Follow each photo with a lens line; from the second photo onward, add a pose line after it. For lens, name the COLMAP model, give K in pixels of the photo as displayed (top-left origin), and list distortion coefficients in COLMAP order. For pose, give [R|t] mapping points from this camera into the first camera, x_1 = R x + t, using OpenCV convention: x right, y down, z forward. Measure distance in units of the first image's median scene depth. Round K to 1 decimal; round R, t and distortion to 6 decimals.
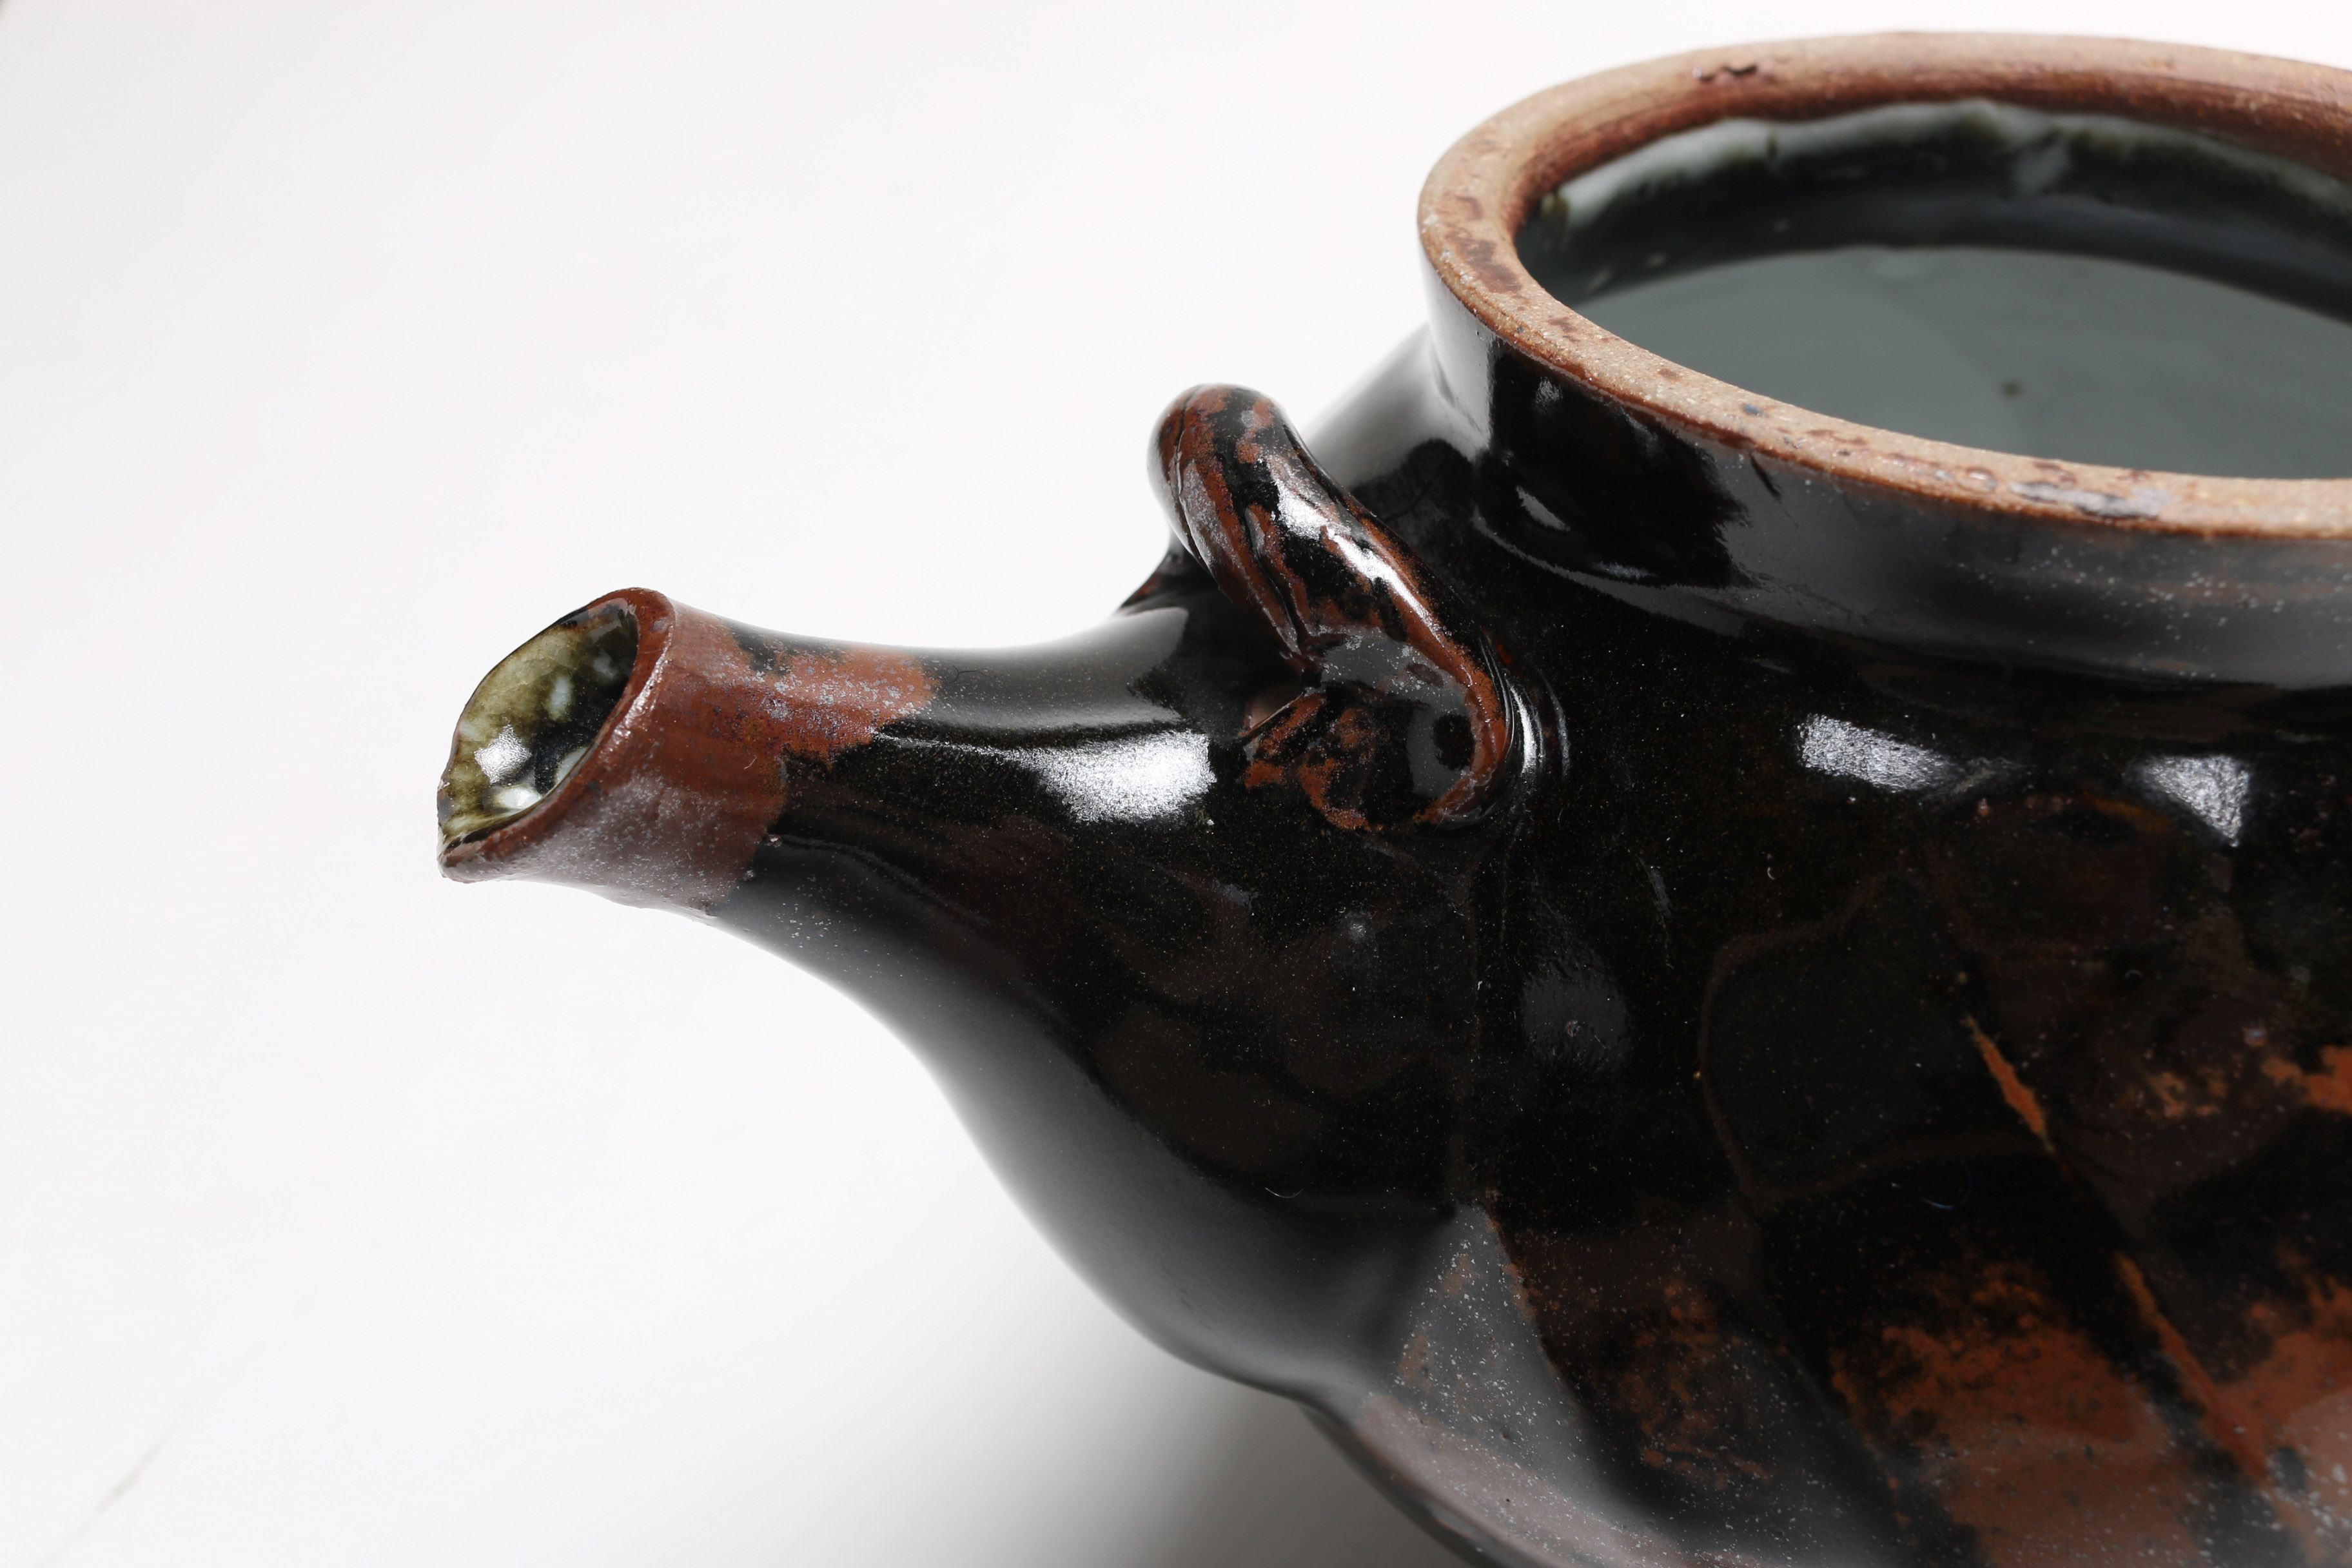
lens RADIAL K [[2072.3, 0, 1169.3], [0, 2072.3, 831.7], [0, 0, 1]] dist [-0.122042, 0.065845]
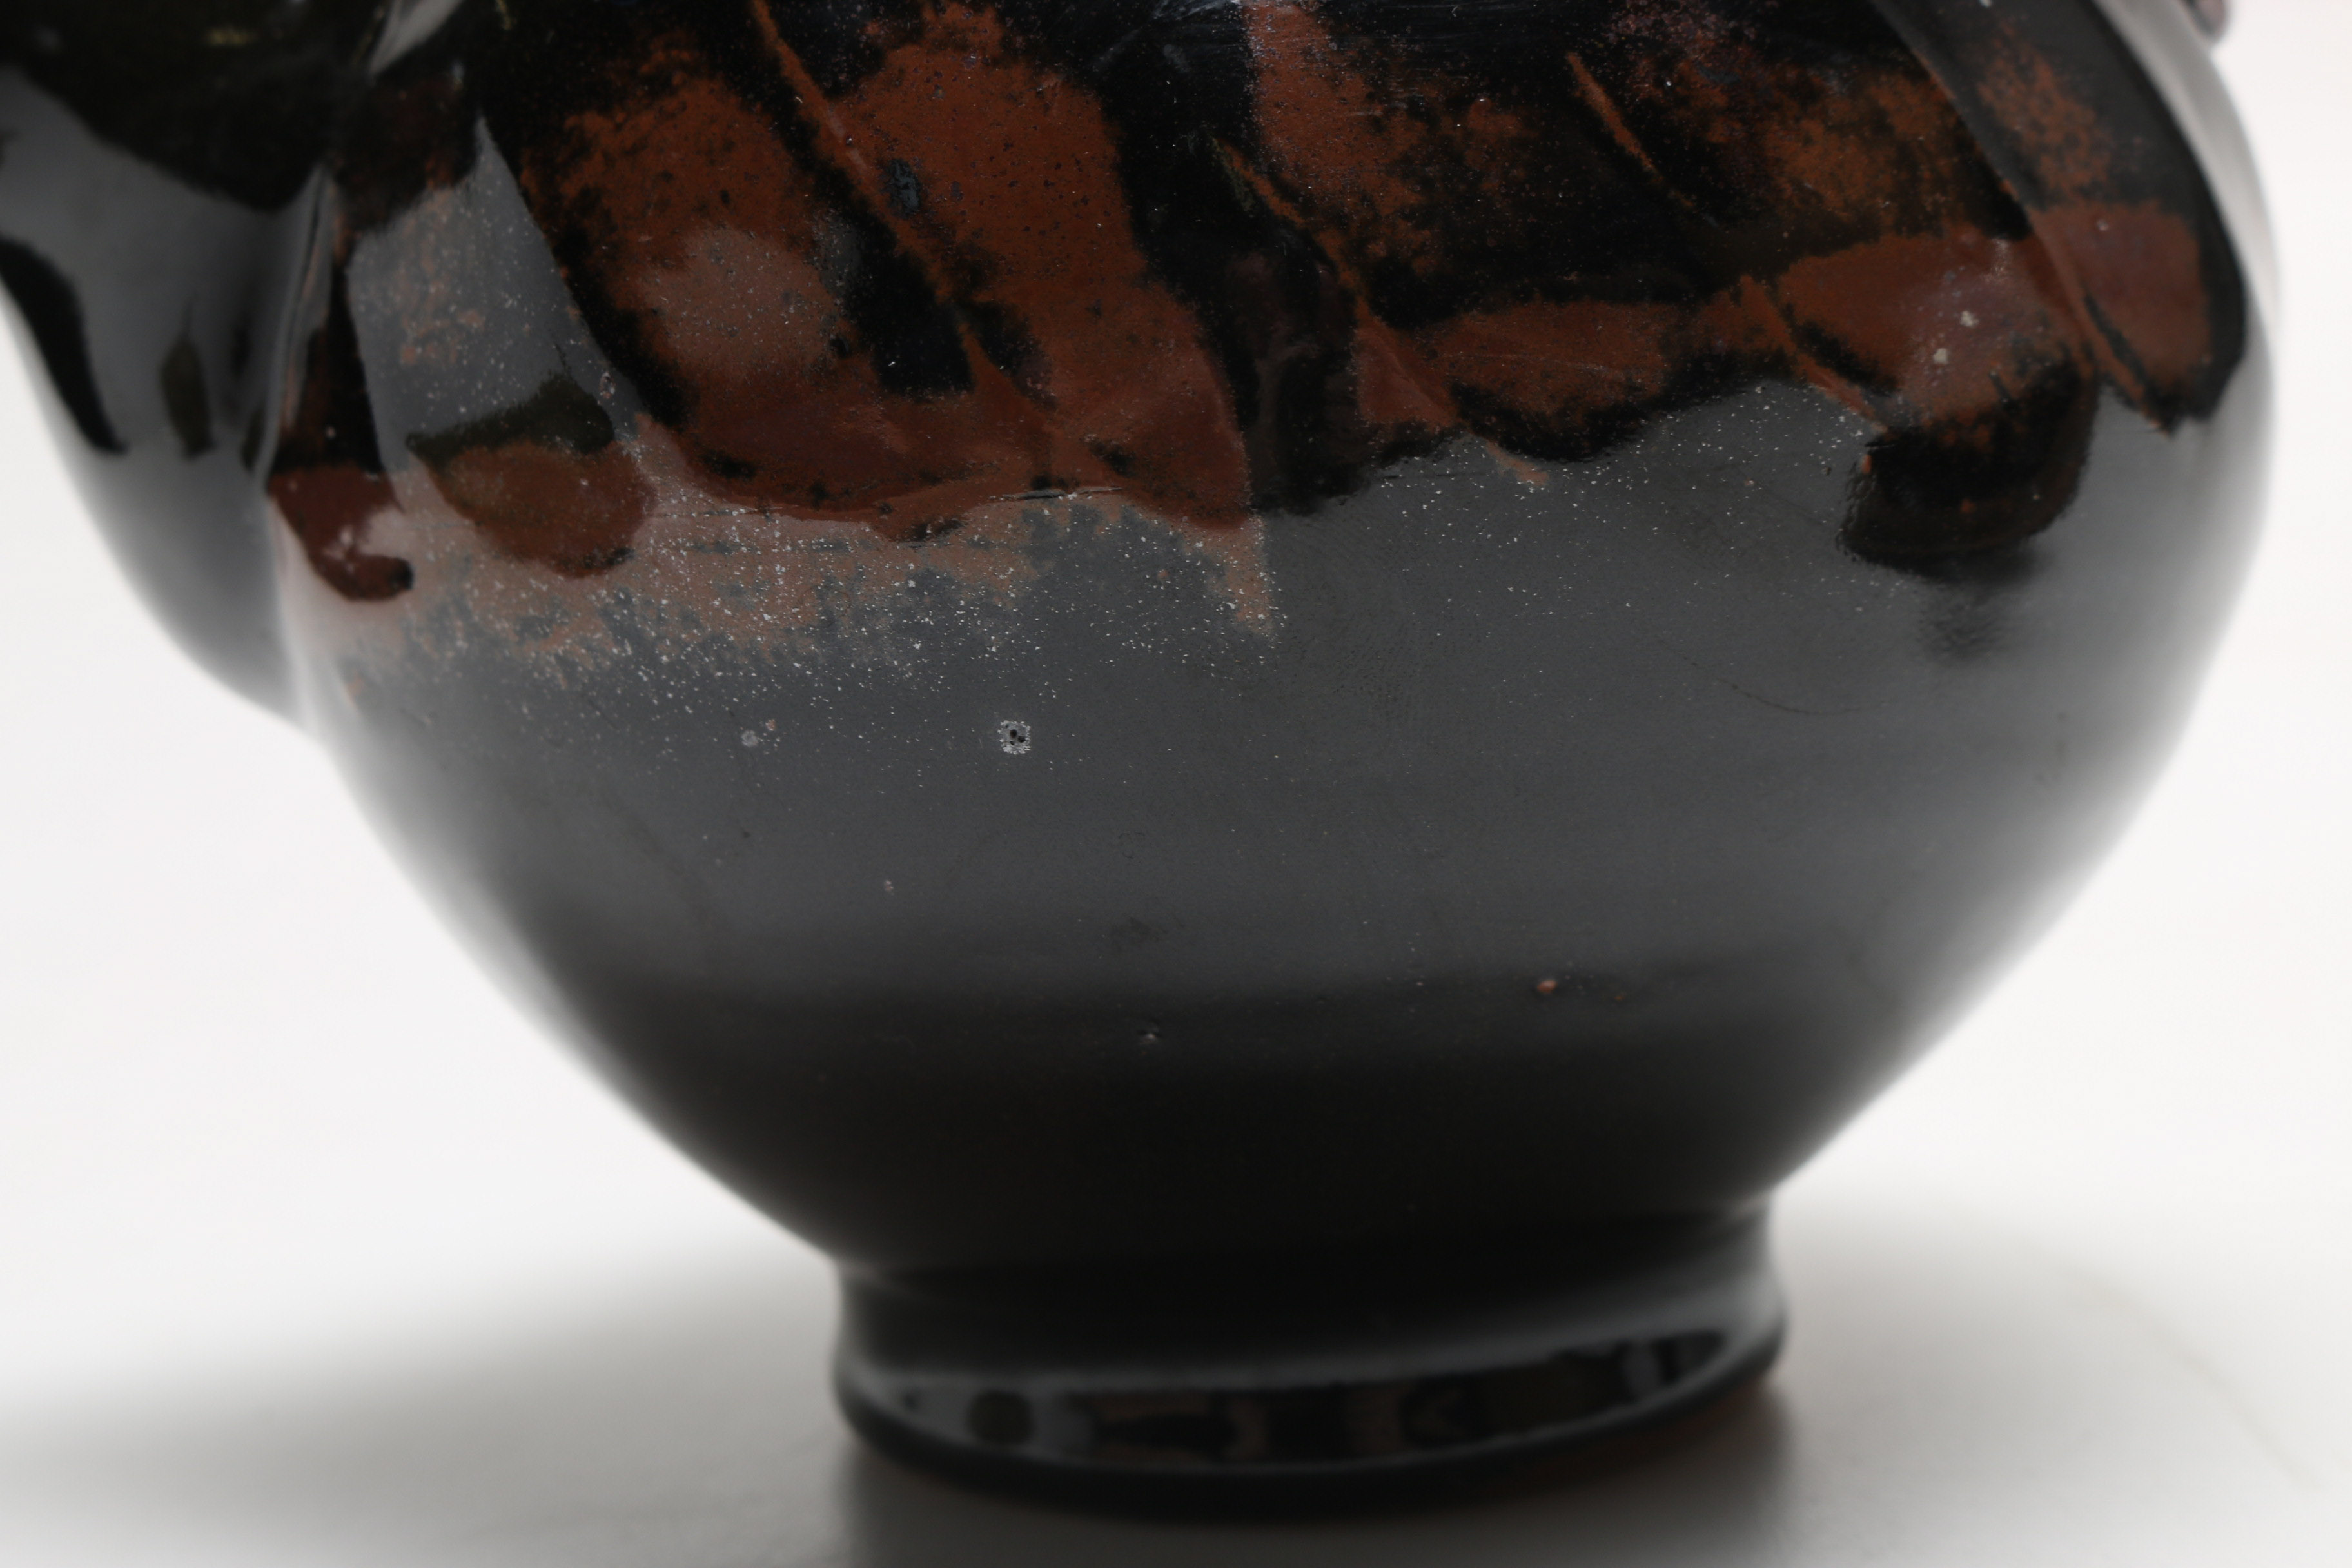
lens RADIAL K [[3420.2, 0, 1173.1], [0, 3420.2, 788.0], [0, 0, 1]] dist [0.009153, 0.000000]
pose [[0.972192, 0.024038, -0.232949, 0.920459], [-0.131653, 0.878751, -0.458764, 1.120696], [0.193677, 0.476675, 0.857479, -0.212945]]
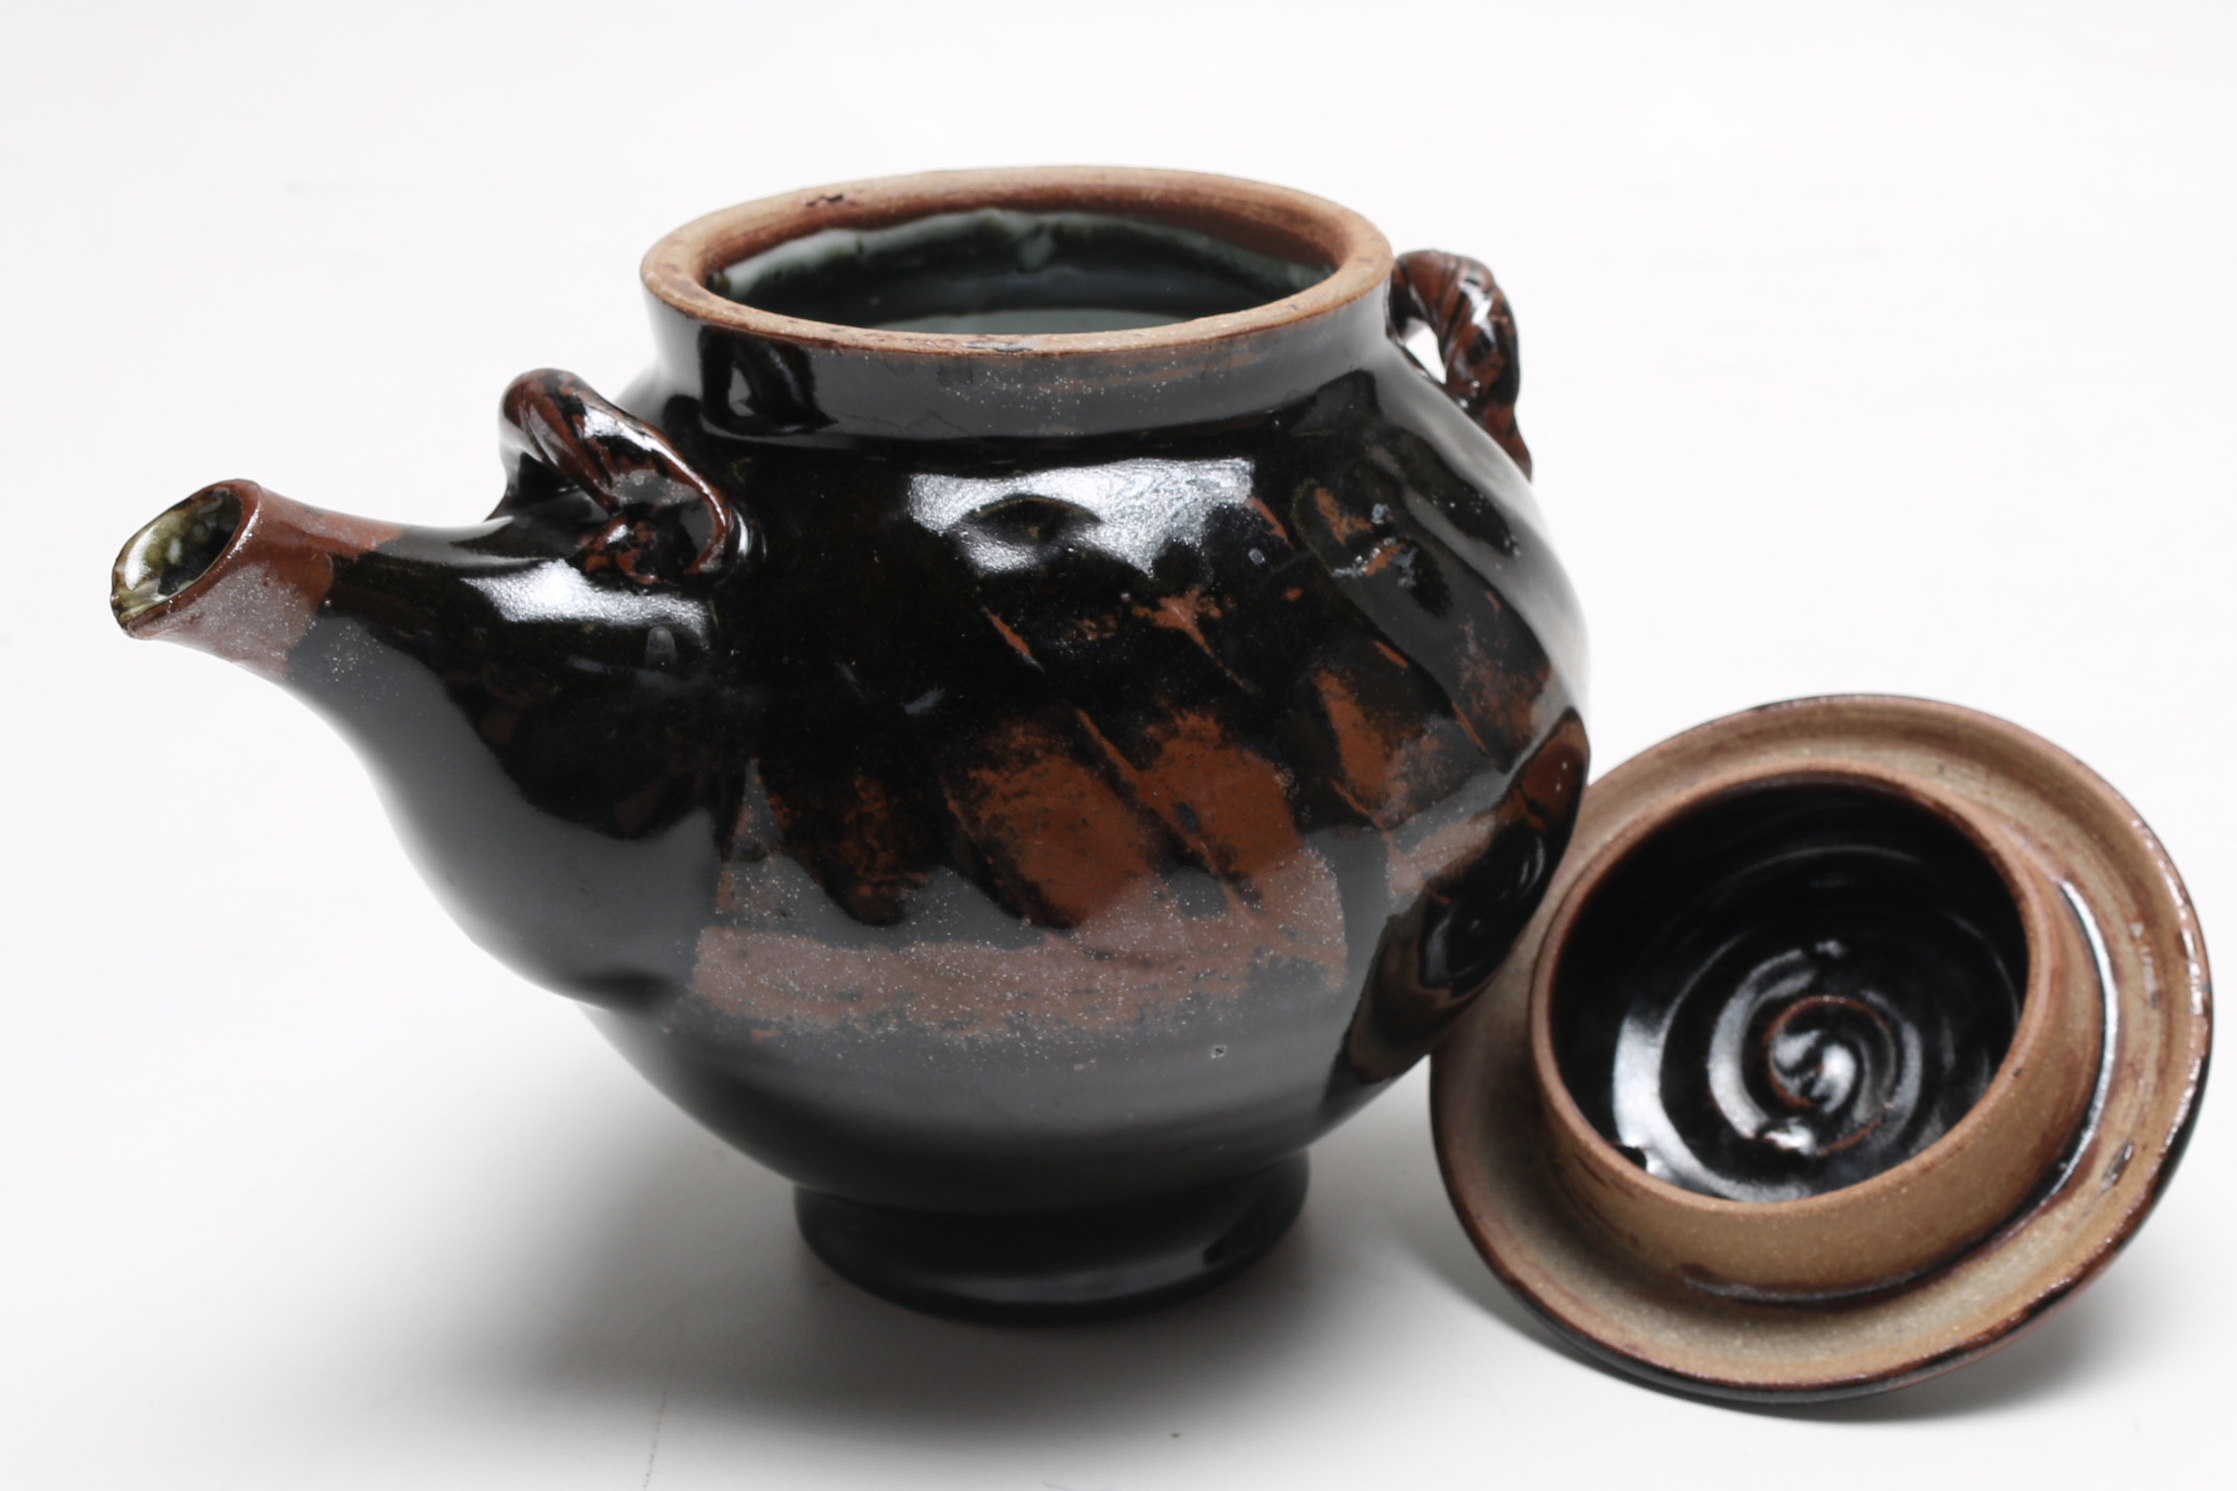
lens RADIAL K [[2996.9, 0, 1125.1], [0, 2996.9, 749.1], [0, 0, 1]] dist [-0.122001, 0.000000]
pose [[0.949033, -0.088035, 0.302631, -0.310199], [0.156741, 0.964870, -0.210850, 0.732973], [-0.273437, 0.247538, 0.929493, -1.441999]]
